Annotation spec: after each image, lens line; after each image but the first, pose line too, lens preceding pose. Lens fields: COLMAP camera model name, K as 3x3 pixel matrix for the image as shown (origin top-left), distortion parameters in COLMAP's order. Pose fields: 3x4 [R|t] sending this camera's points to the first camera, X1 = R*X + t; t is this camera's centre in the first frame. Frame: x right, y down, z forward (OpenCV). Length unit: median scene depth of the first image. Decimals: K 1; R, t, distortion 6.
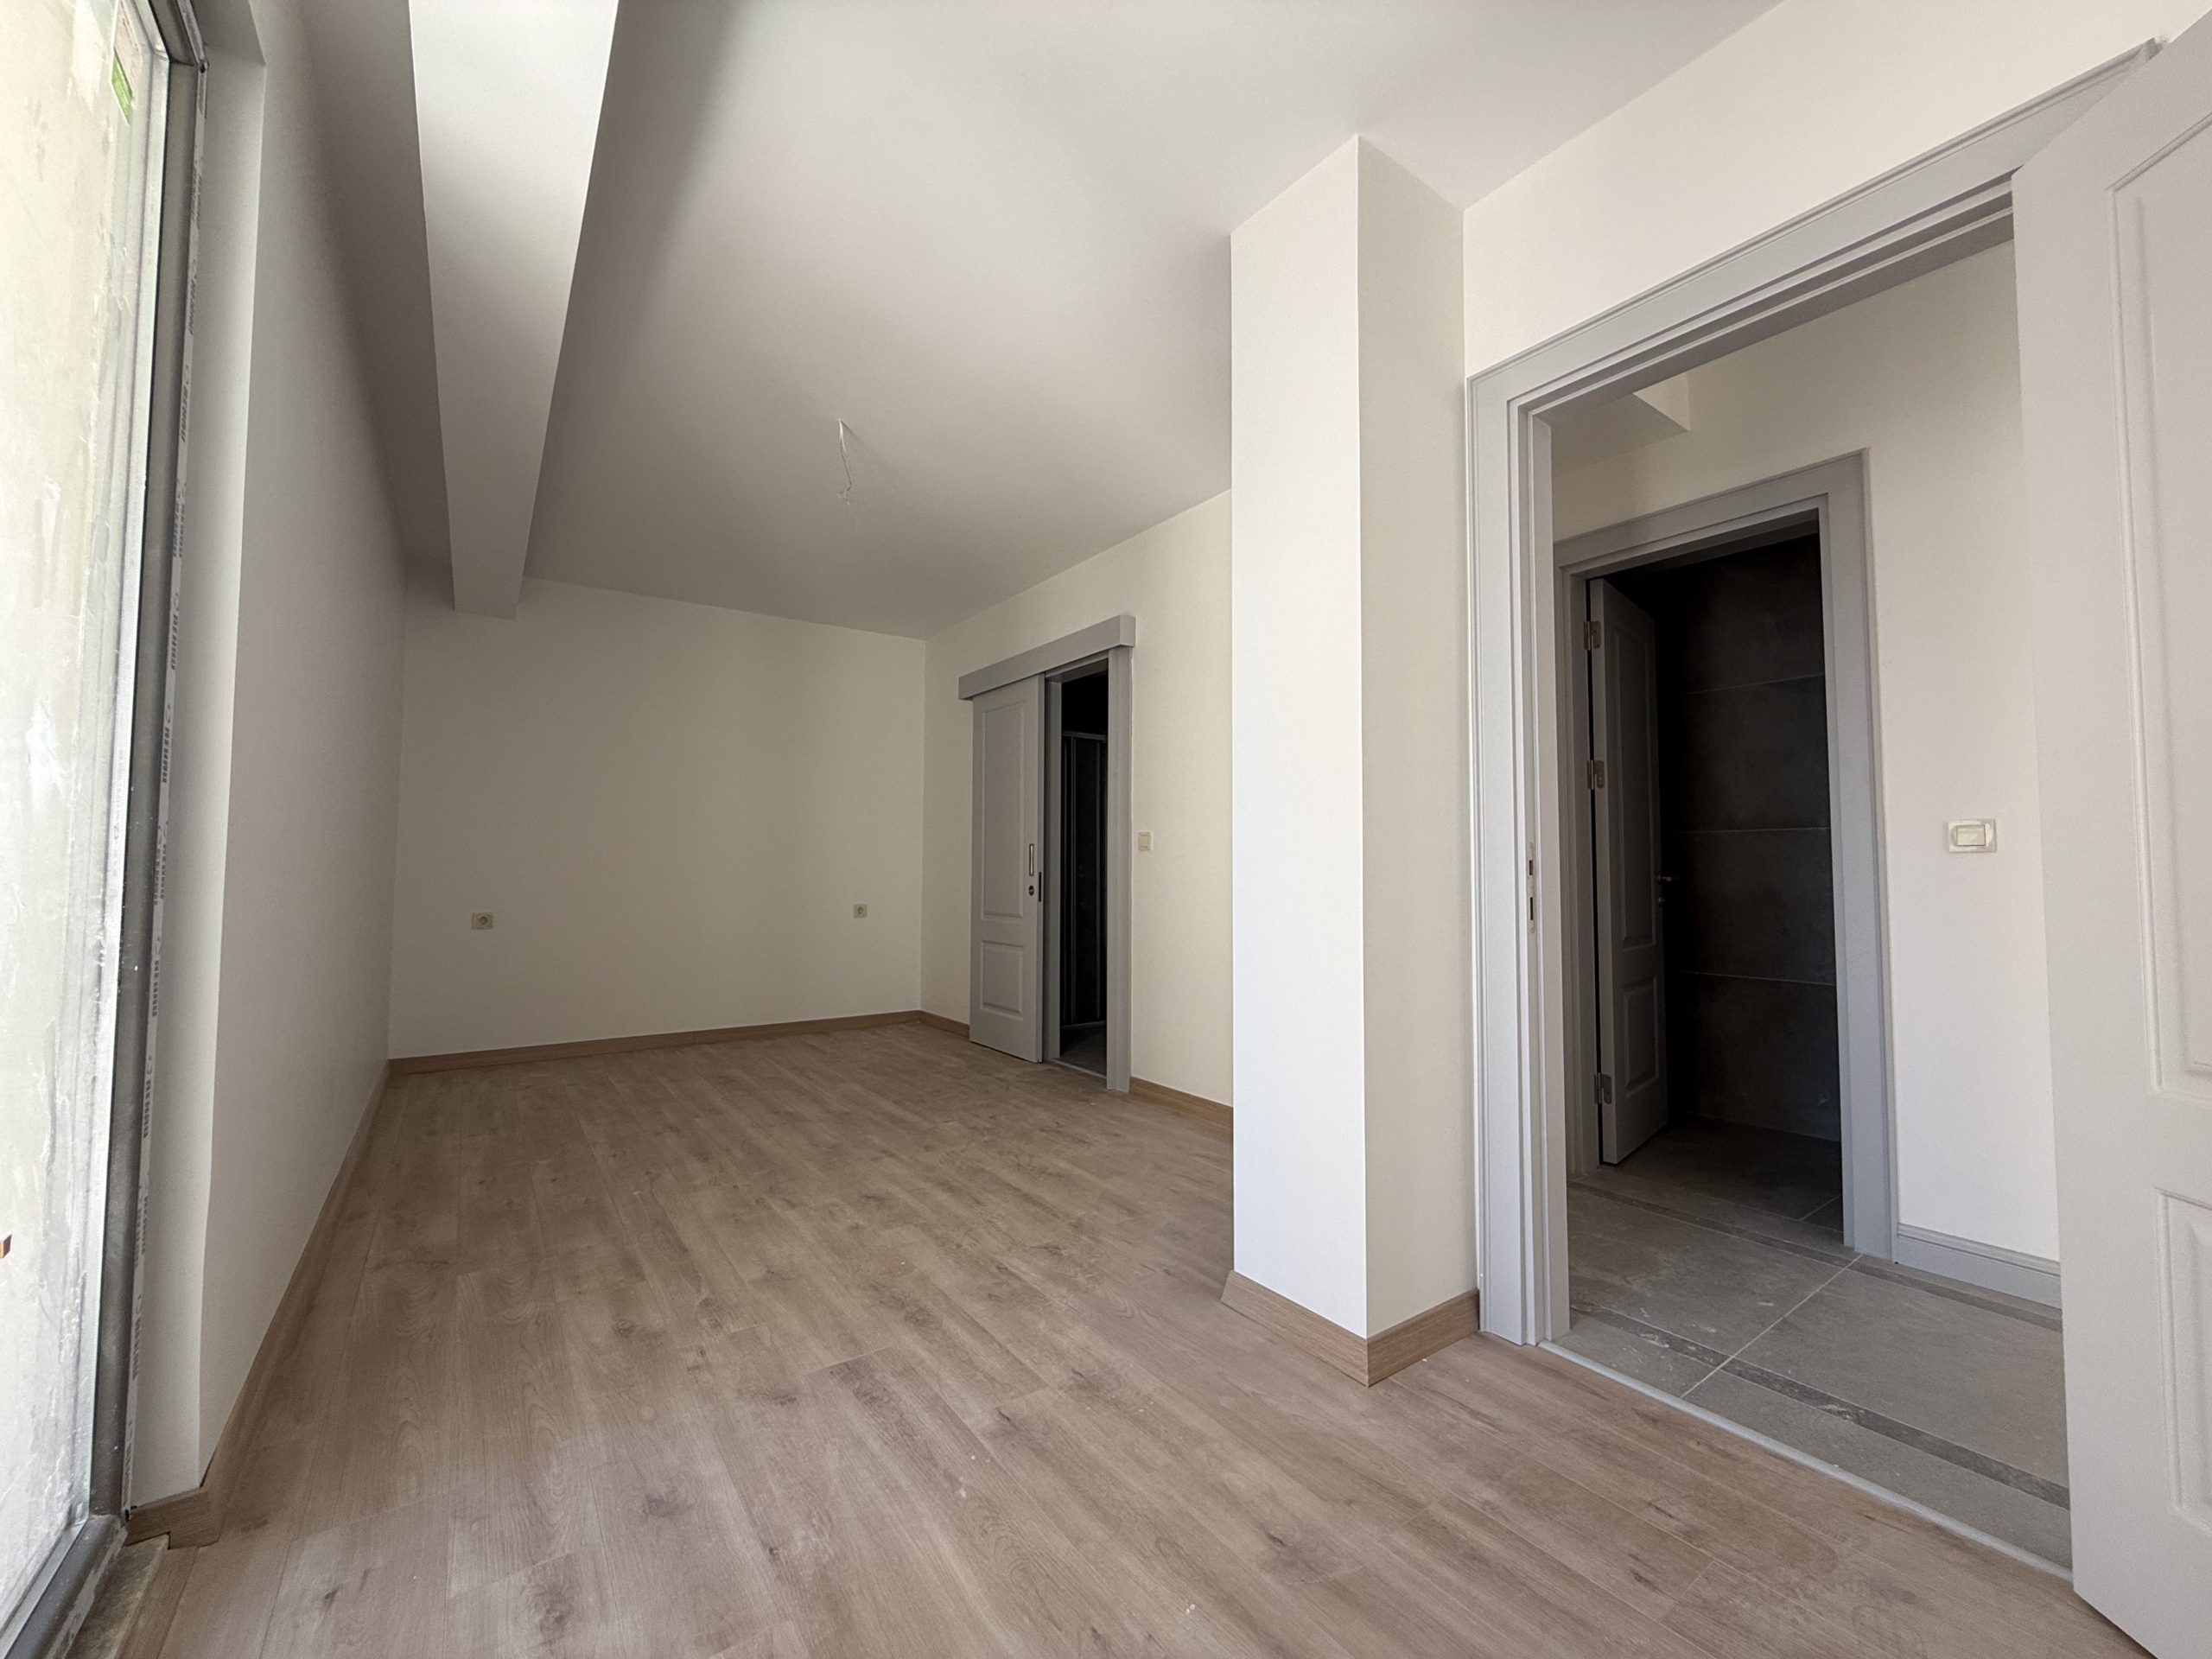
lens RADIAL K [[880.7, 0, 1100.7], [0, 880.7, 832.8], [0, 0, 1]] dist [-0.000896, -0.000652]
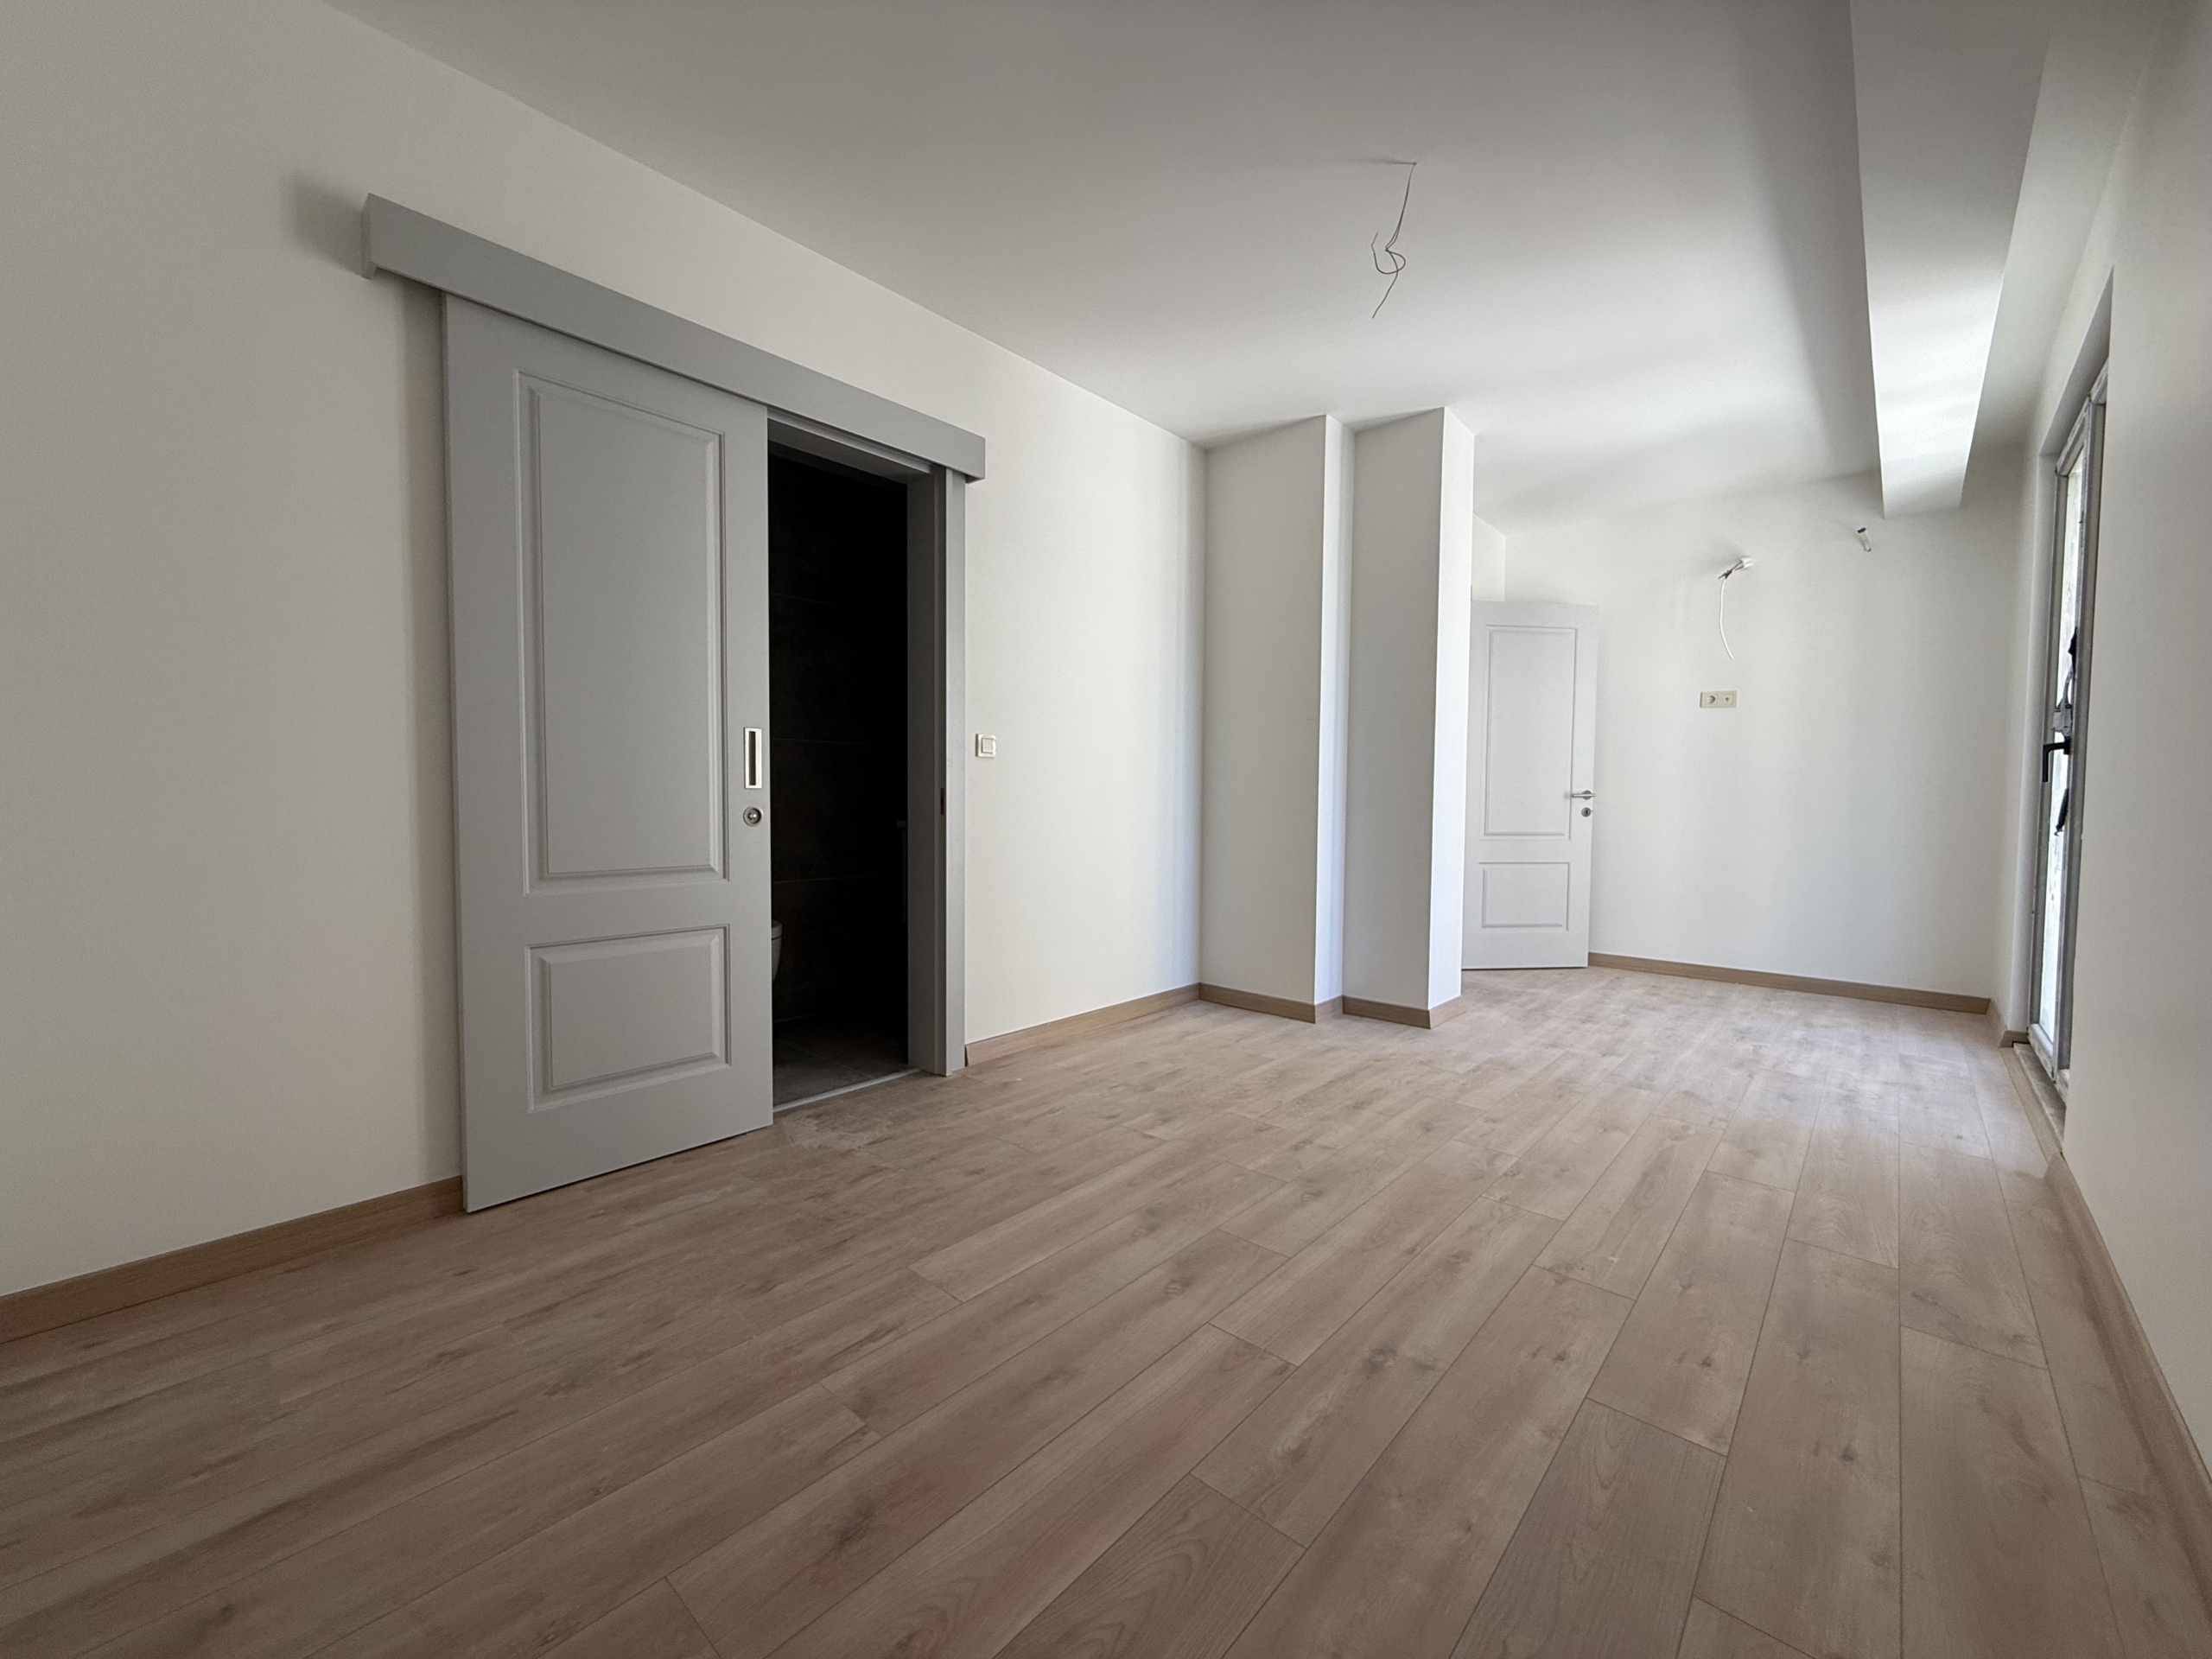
lens RADIAL K [[880.7, 0, 1100.7], [0, 880.7, 832.8], [0, 0, 1]] dist [-0.000896, -0.000652]
pose [[-0.211680, -0.049984, 0.976060, -1.133123], [-0.051843, 0.997860, 0.039857, 0.076989], [-0.975963, -0.042165, -0.213818, 1.606782]]
